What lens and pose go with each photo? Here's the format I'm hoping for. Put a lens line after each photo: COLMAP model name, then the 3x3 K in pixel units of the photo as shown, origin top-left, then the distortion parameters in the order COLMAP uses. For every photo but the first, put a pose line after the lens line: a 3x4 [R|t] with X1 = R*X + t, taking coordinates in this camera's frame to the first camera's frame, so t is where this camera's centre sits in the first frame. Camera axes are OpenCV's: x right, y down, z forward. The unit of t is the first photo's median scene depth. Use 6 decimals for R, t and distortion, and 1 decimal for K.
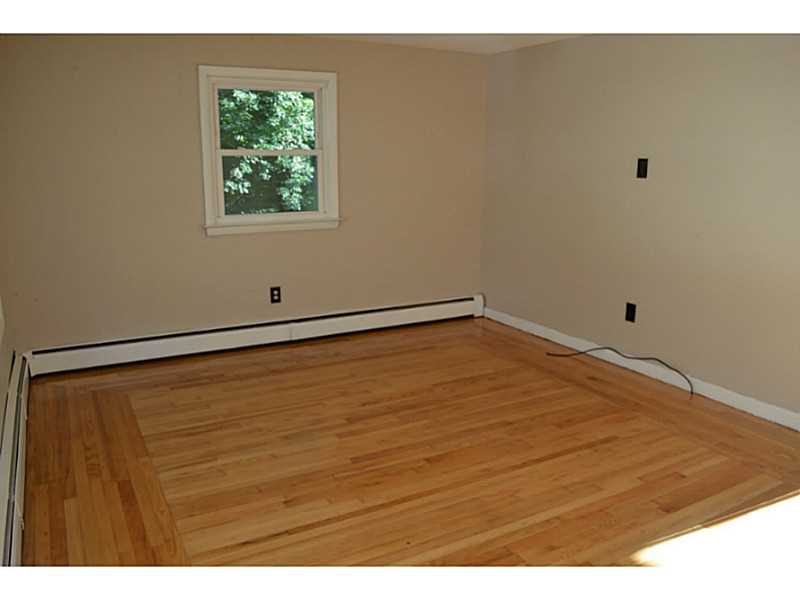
lens RADIAL K [[642.4, 0, 400.0], [0, 642.4, 300.0], [0, 0, 1]] dist [-0.071408, 0.002271]
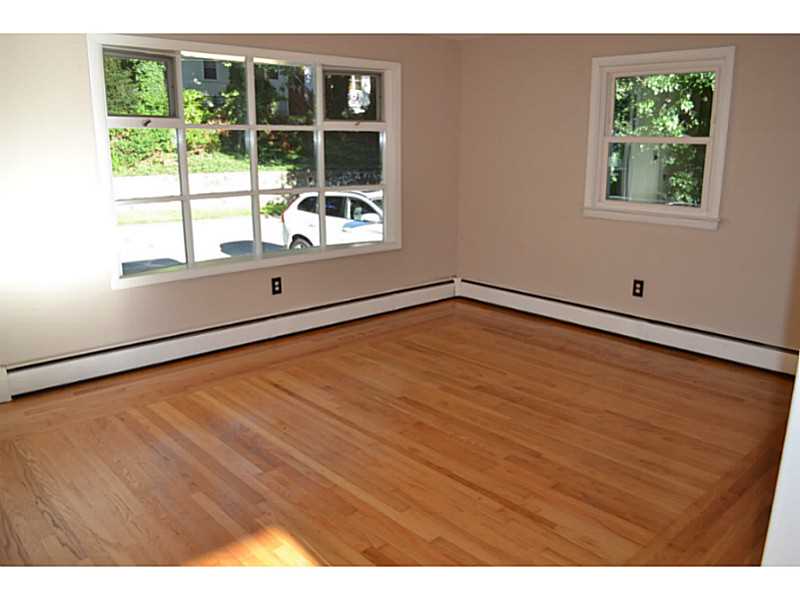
lens RADIAL K [[642.4, 0, 400.0], [0, 642.4, 300.0], [0, 0, 1]] dist [-0.071408, 0.002271]
pose [[0.228546, 0.227992, -0.946460, 0.865632], [-0.217431, 0.959587, 0.178650, -0.114611], [0.948942, 0.164960, 0.268883, 0.558815]]
